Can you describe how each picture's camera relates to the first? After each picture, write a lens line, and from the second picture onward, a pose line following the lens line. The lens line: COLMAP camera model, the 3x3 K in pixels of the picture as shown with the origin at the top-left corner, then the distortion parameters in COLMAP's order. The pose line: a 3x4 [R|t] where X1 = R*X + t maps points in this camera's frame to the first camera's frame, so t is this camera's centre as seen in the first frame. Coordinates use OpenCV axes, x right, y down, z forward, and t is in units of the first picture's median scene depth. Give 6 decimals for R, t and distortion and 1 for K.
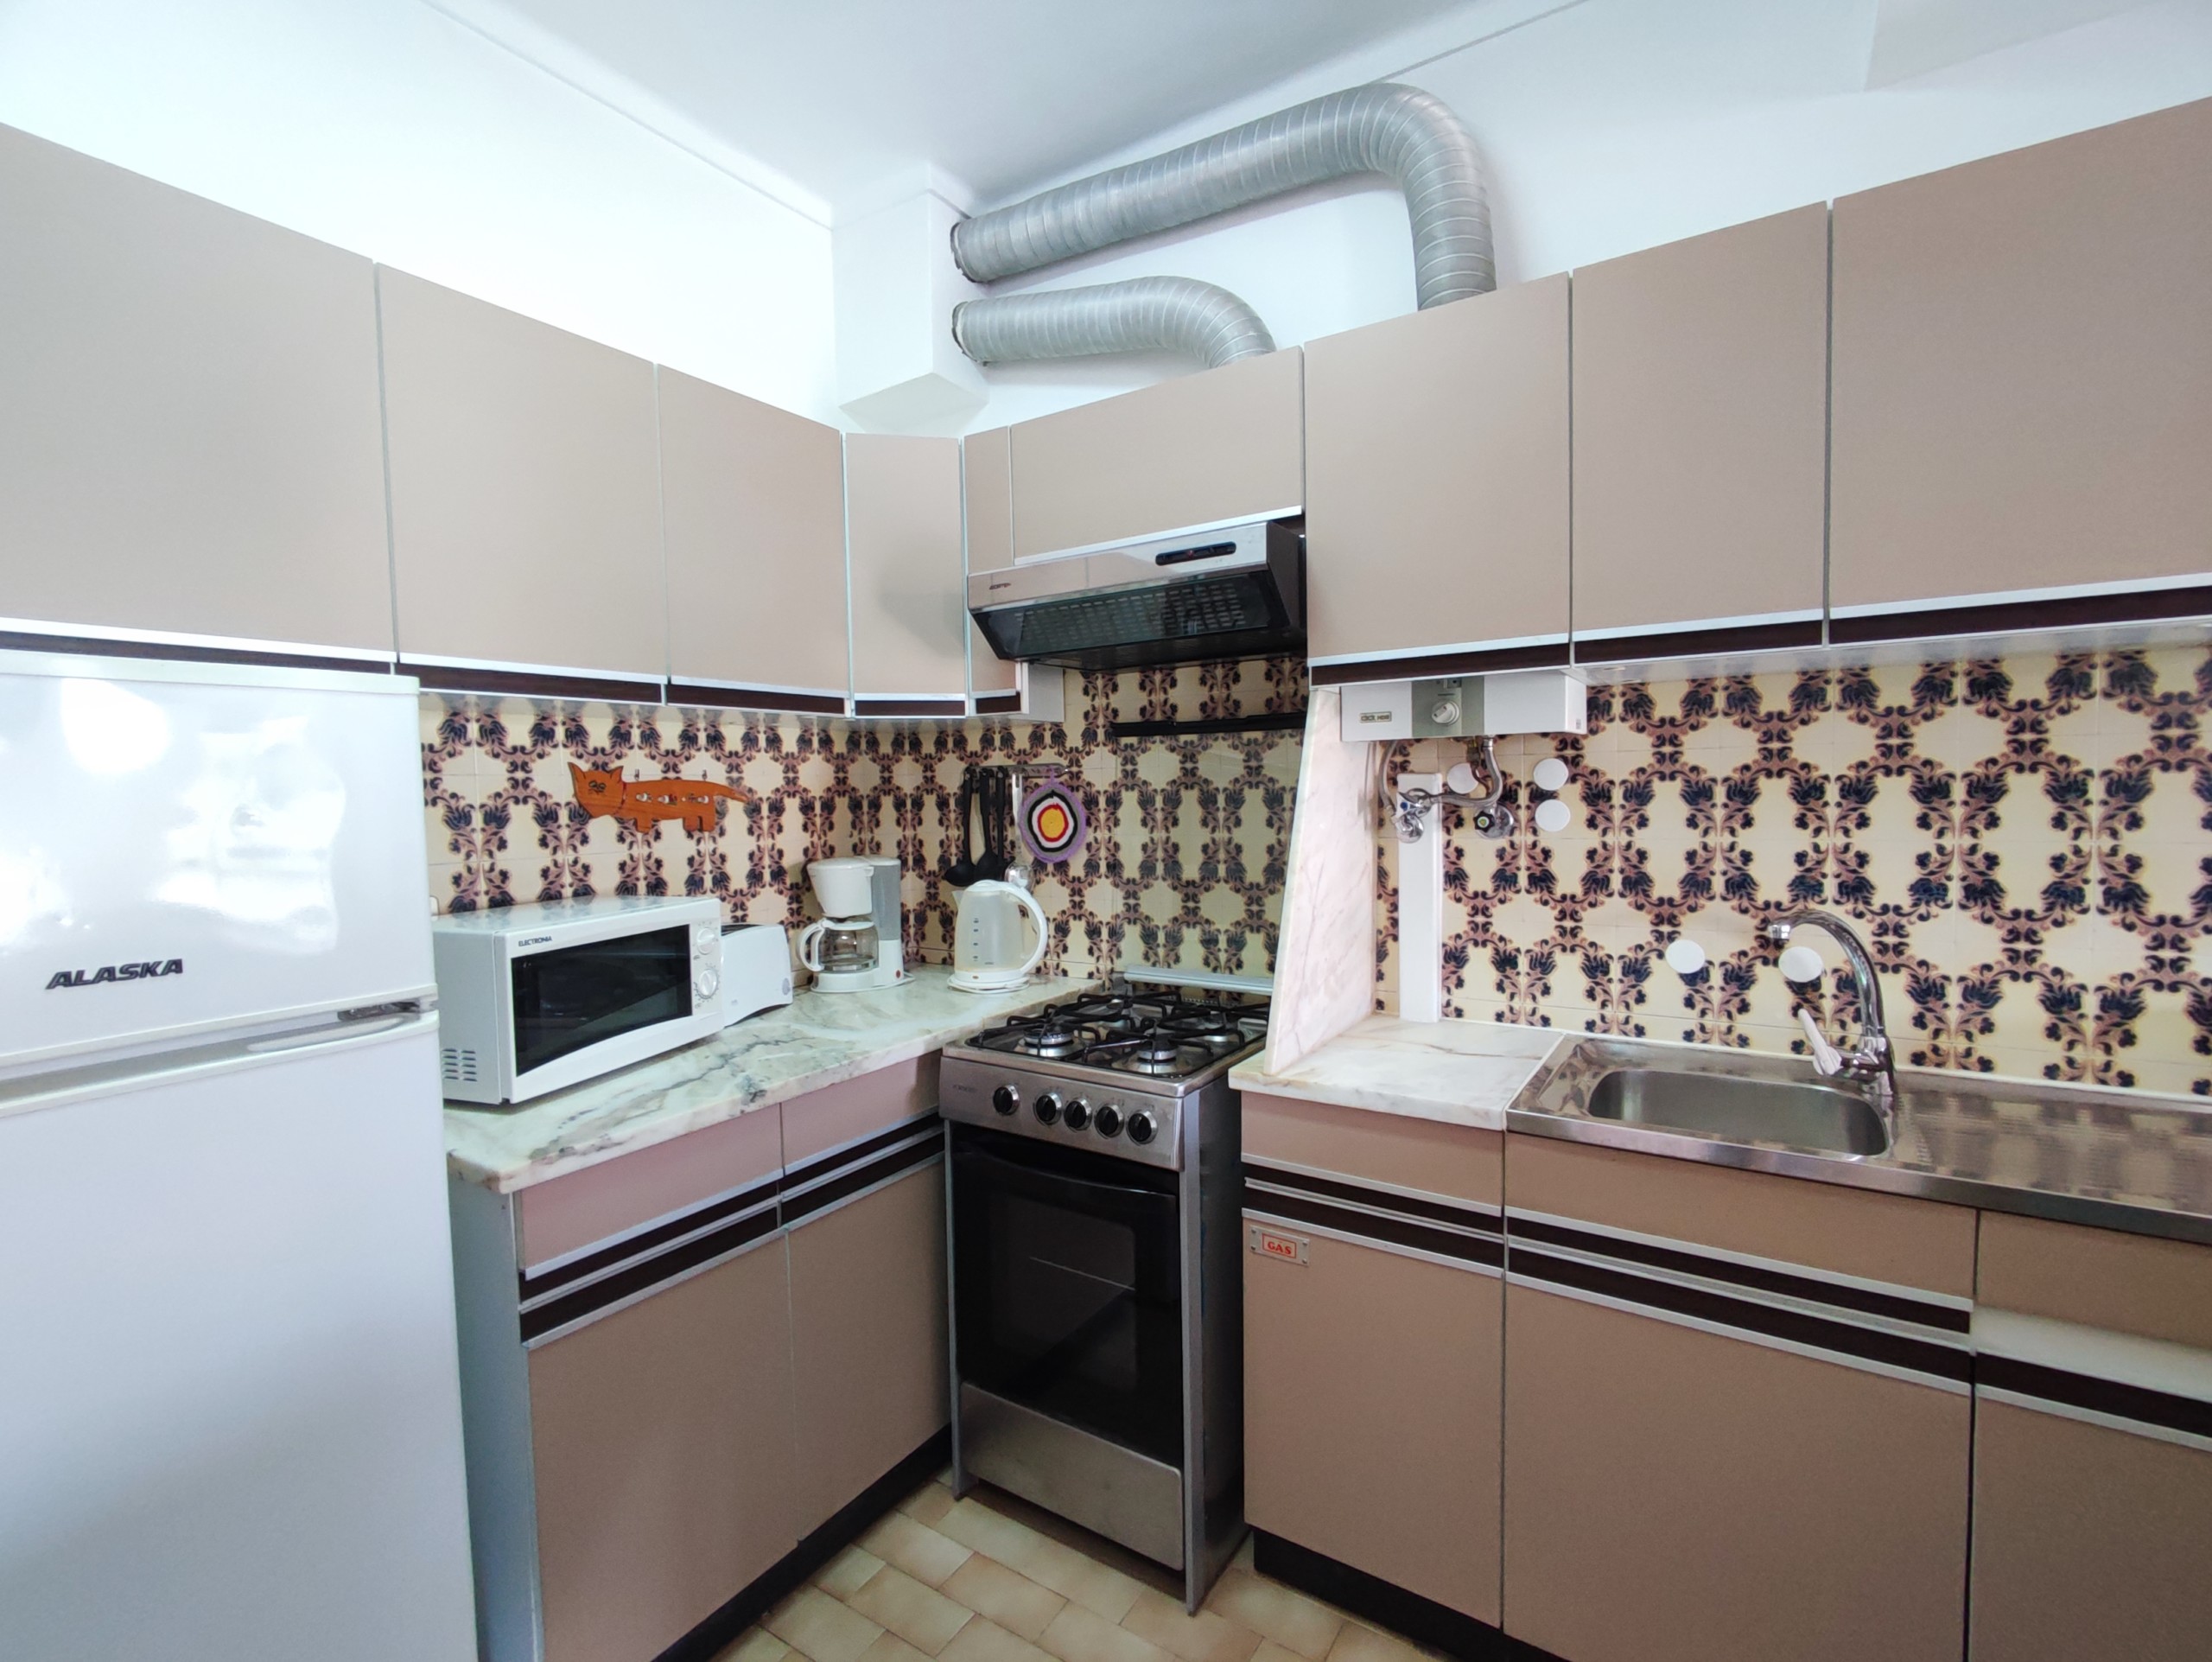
lens RADIAL K [[1014.8, 0, 1091.8], [0, 1014.8, 841.8], [0, 0, 1]] dist [-0.002656, -0.000035]
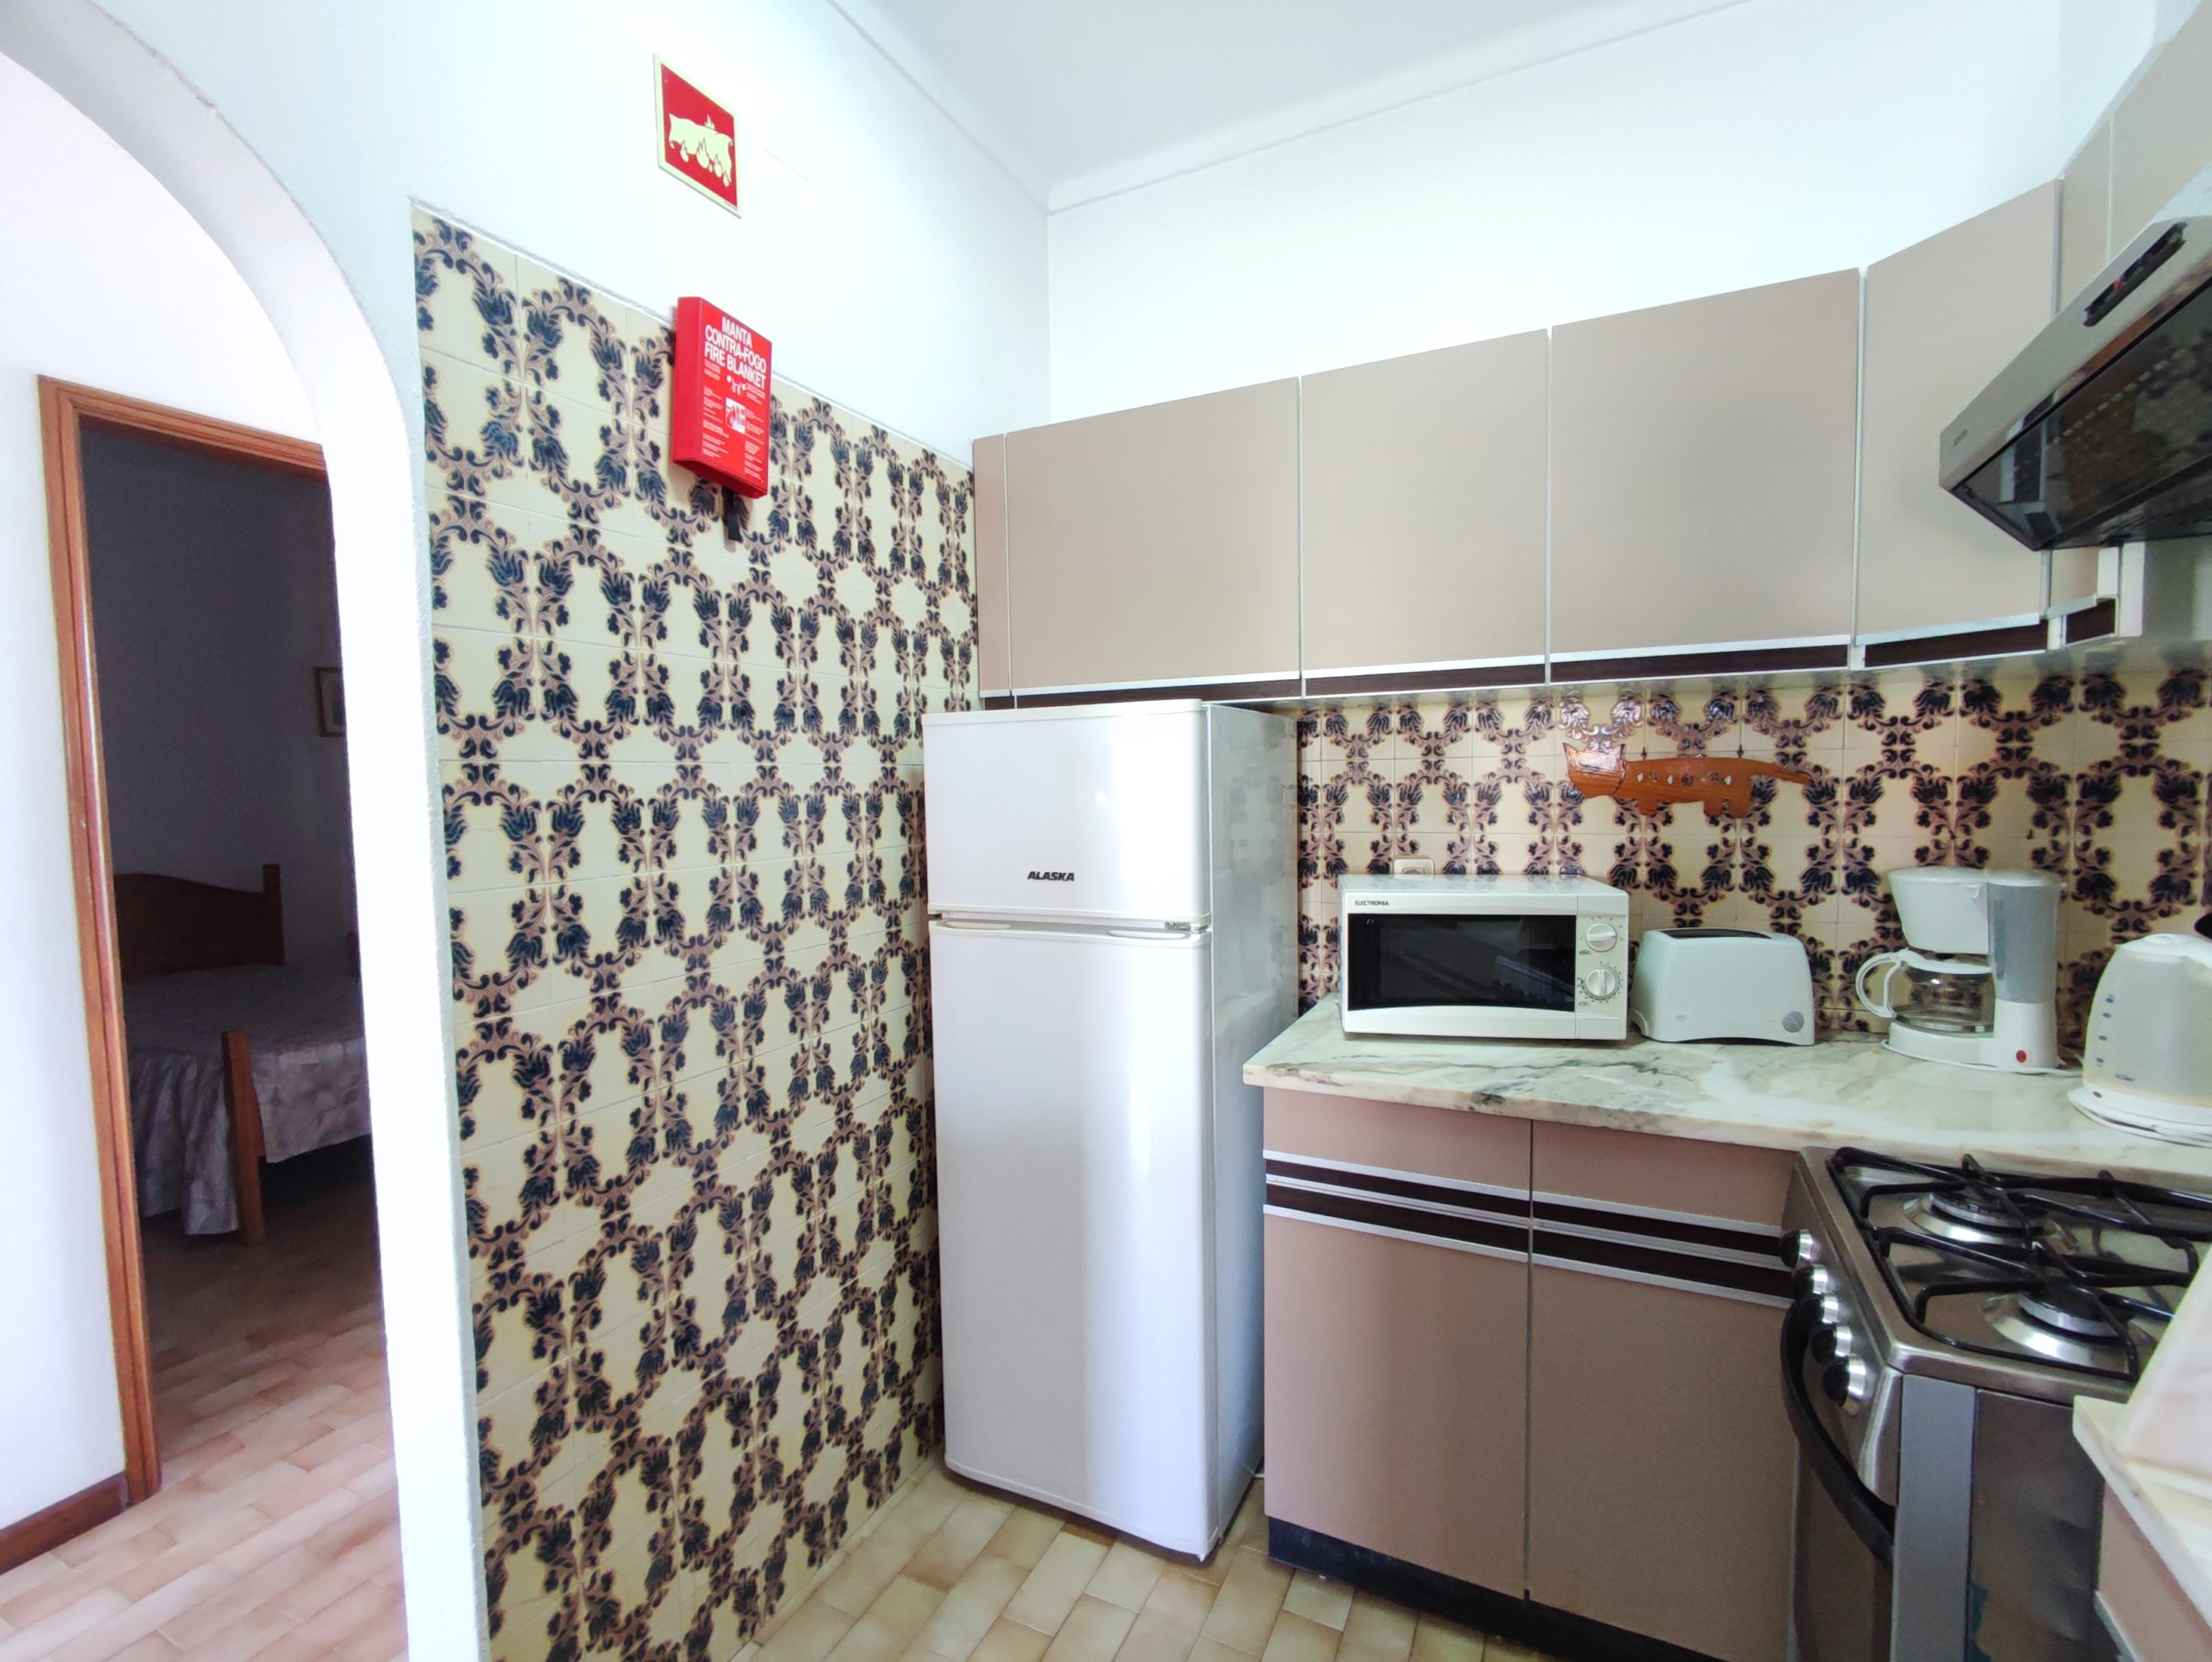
lens RADIAL K [[1014.8, 0, 1108.9], [0, 1014.8, 844.1], [0, 0, 1]] dist [-0.002656, -0.000035]
pose [[0.128816, 0.082816, -0.988204, 0.433699], [-0.037897, 0.996190, 0.078545, -0.038793], [0.990944, 0.027332, 0.131464, 0.410706]]
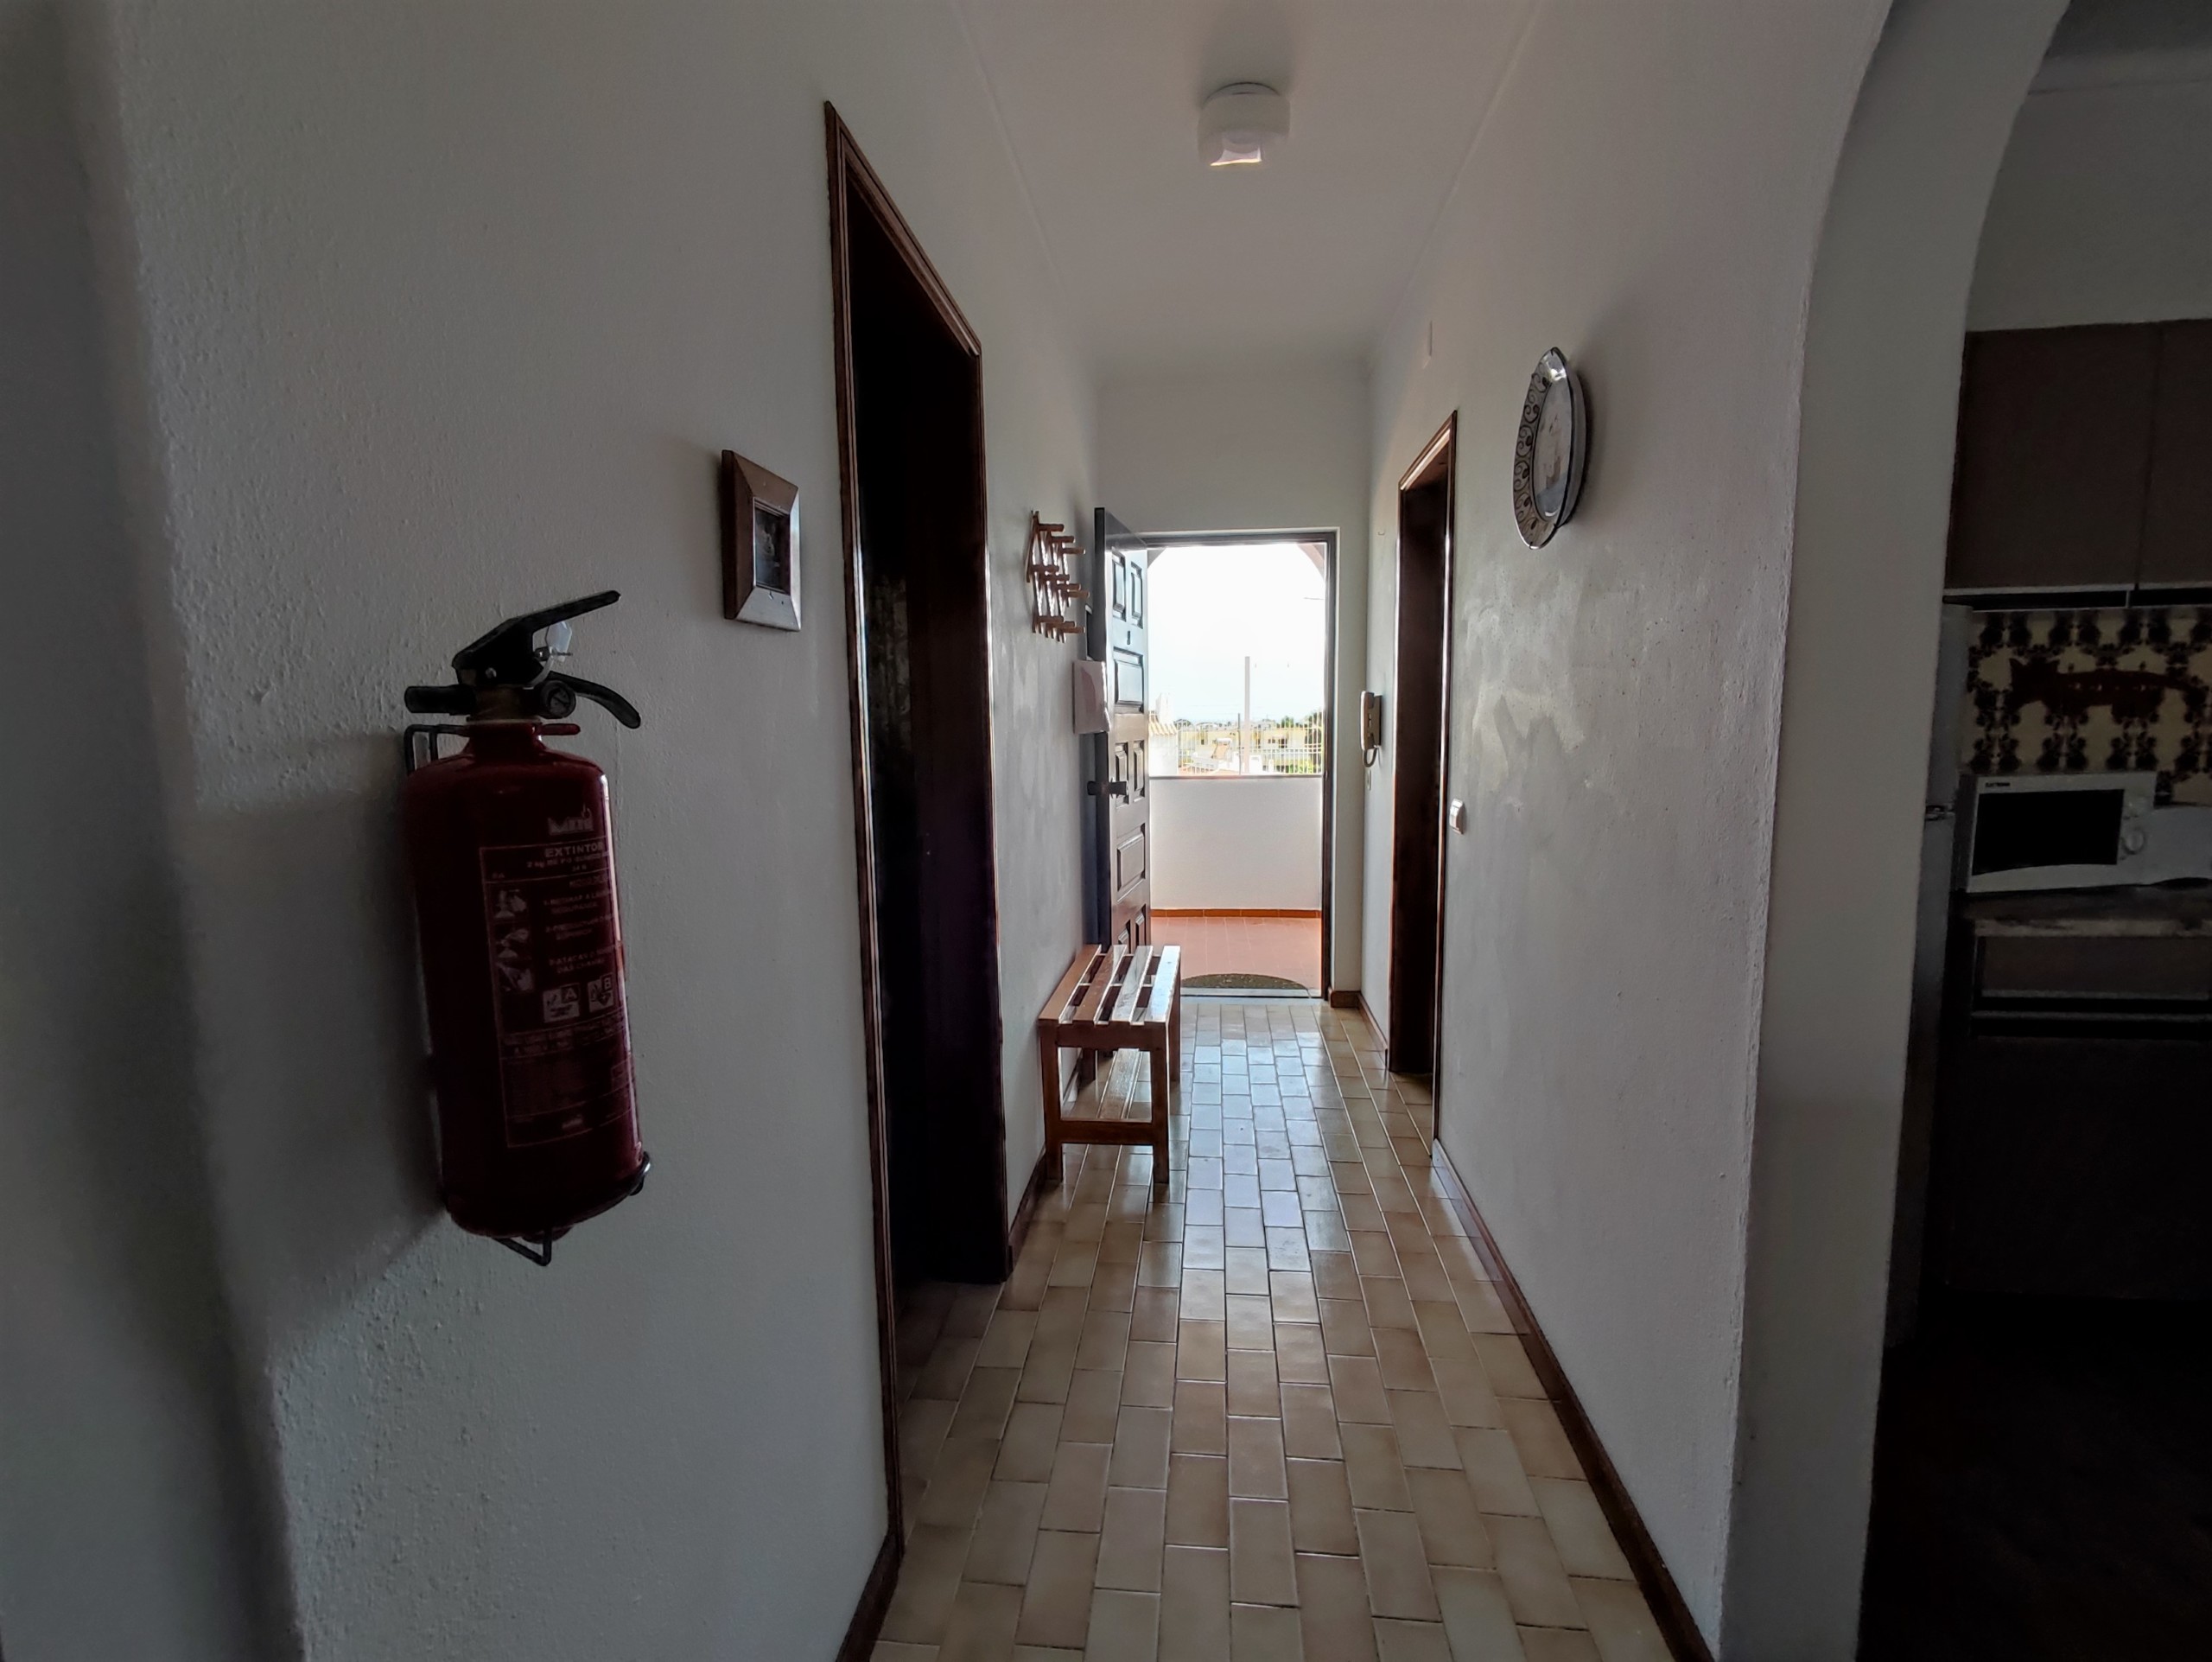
lens RADIAL K [[1014.8, 0, 1117.6], [0, 1014.8, 843.3], [0, 0, 1]] dist [-0.002656, -0.000035]
pose [[0.470022, 0.120677, -0.874366, 0.095898], [-0.039592, 0.992495, 0.115697, 0.048512], [0.881766, -0.019763, 0.471272, -0.585017]]
